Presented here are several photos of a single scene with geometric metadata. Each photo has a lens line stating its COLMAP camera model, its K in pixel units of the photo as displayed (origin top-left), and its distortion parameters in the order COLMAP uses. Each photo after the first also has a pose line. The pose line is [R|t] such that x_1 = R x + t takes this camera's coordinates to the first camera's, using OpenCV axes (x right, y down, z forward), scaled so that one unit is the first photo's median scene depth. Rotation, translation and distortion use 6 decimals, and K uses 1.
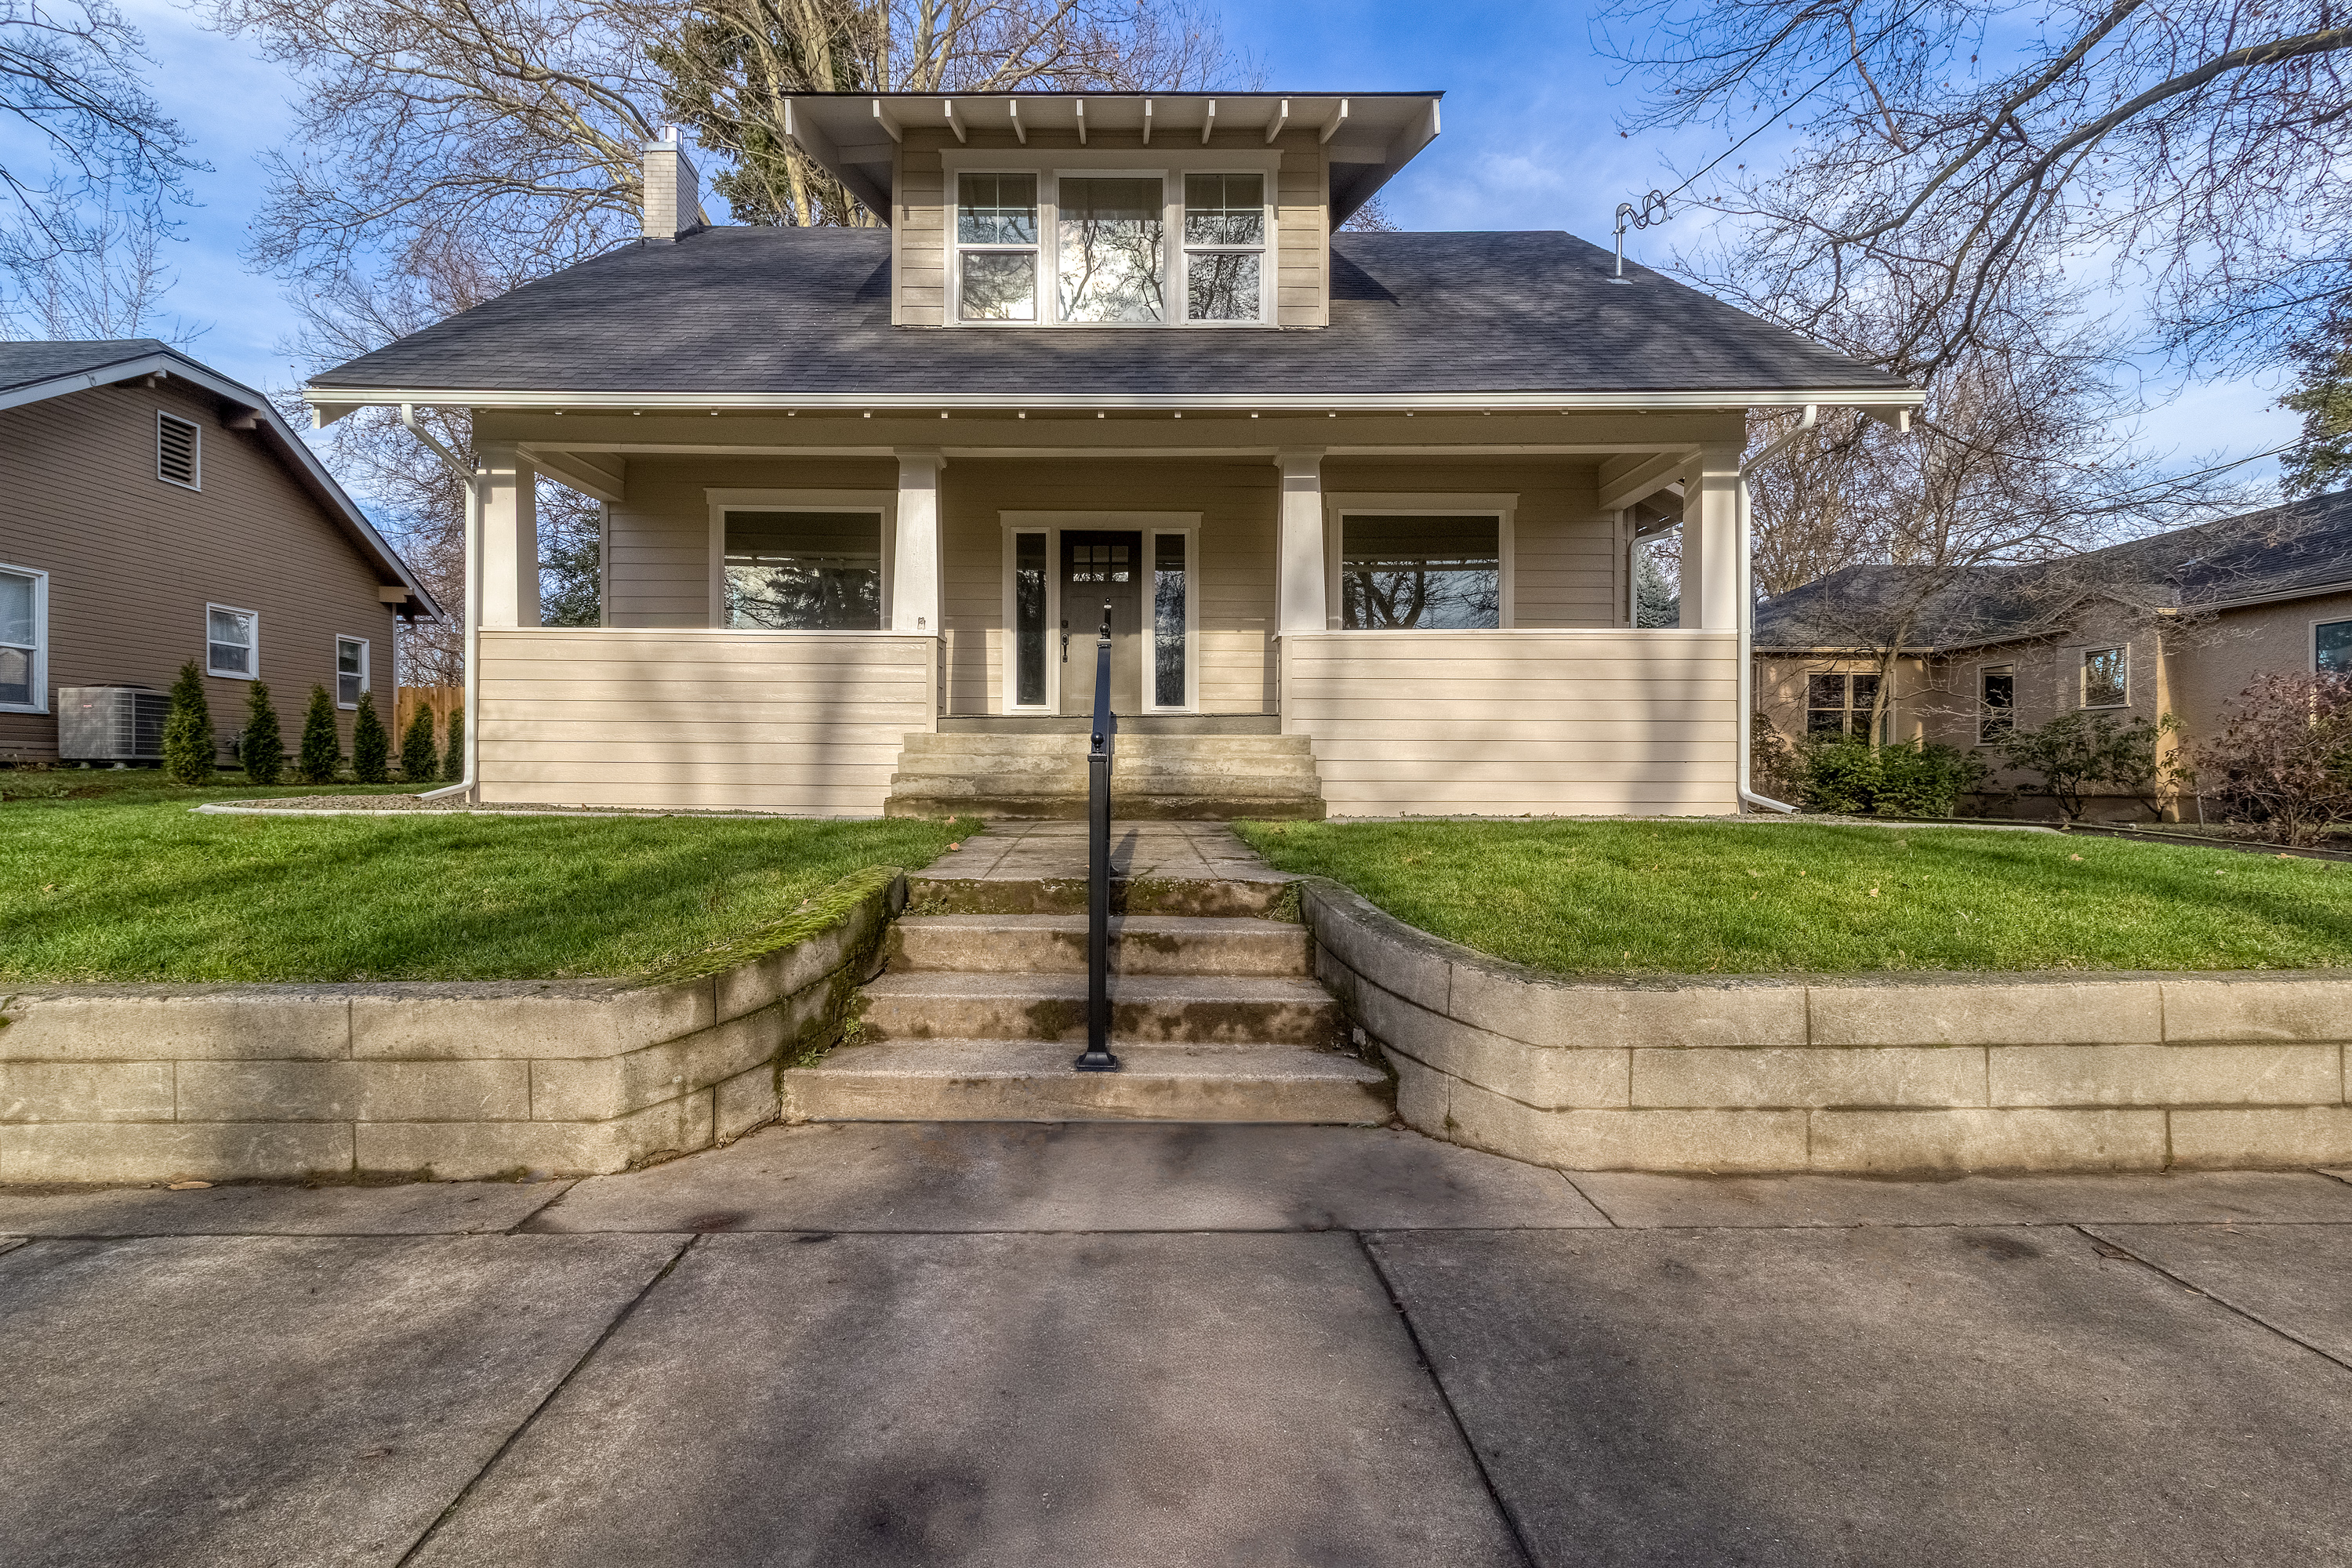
lens RADIAL K [[1080.0, 0, 1176.0], [0, 1080.0, 784.0], [0, 0, 1]] dist [-0.000486, 0.000039]
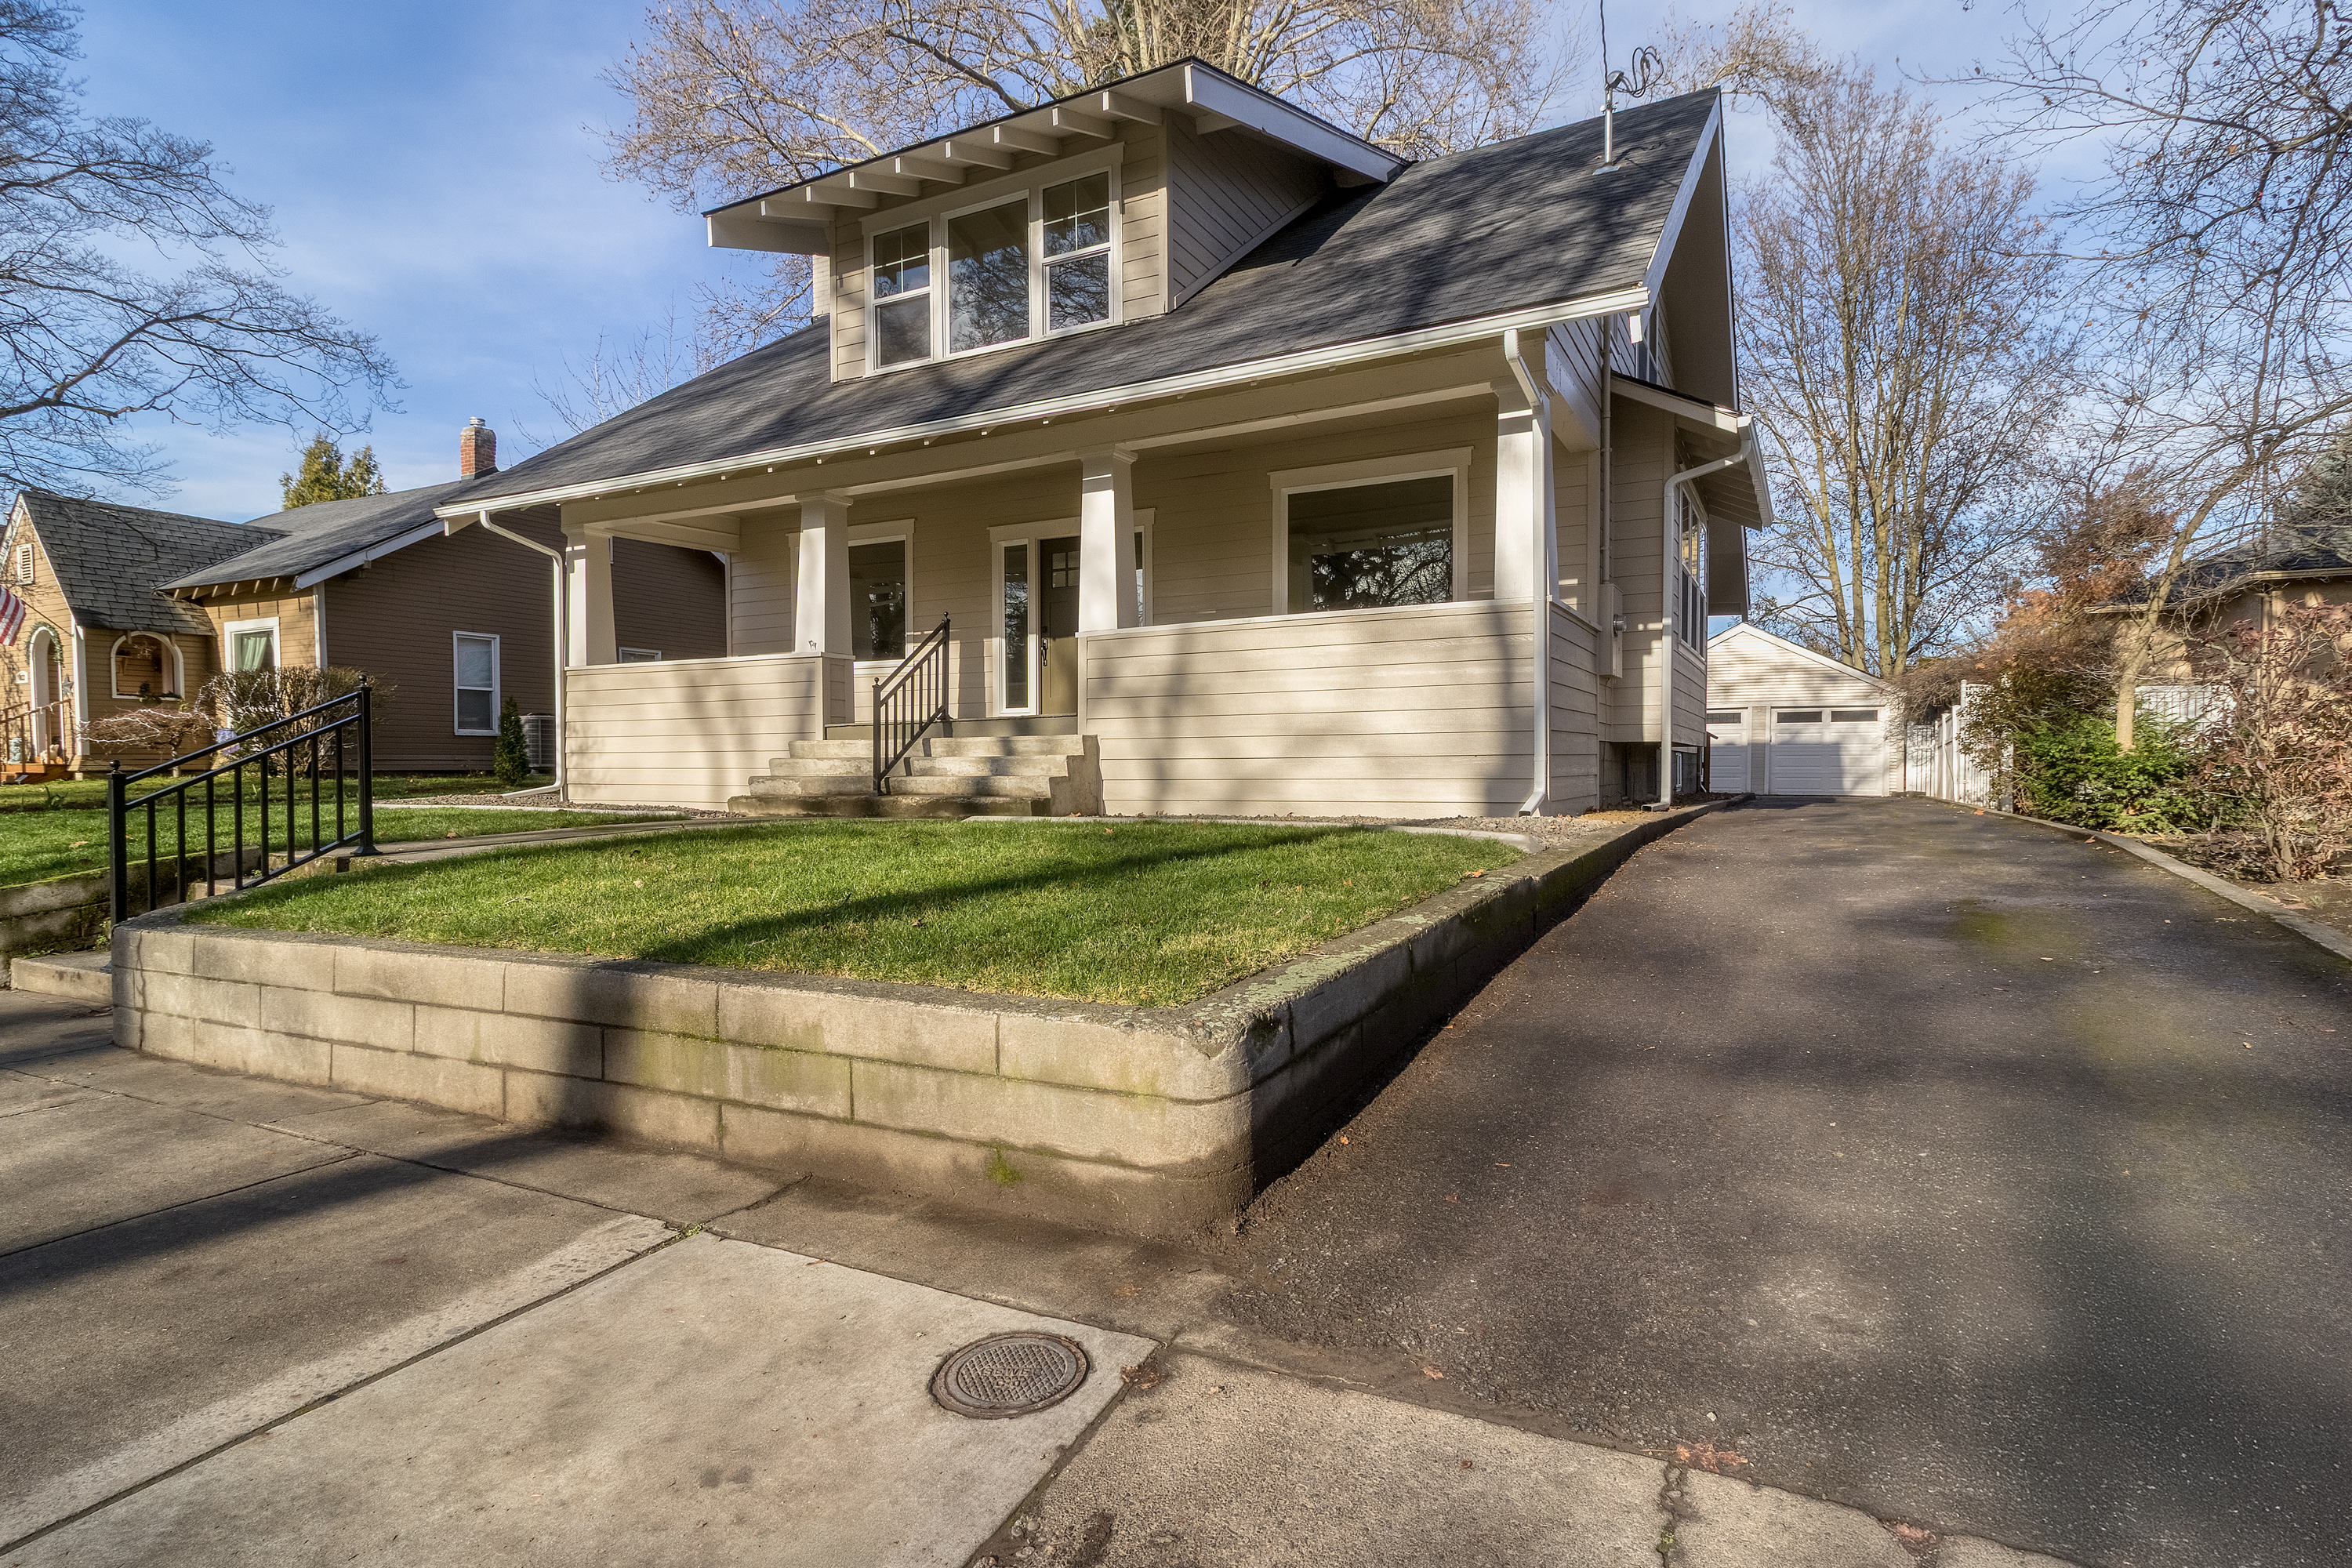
lens RADIAL K [[1188.4, 0, 1176.0], [0, 1188.4, 784.0], [0, 0, 1]] dist [0.000439, -0.000506]
pose [[0.886565, -0.003386, -0.462591, 0.642570], [0.005320, 0.999982, 0.002877, -0.002687], [0.462573, -0.005012, 0.886567, 0.052175]]
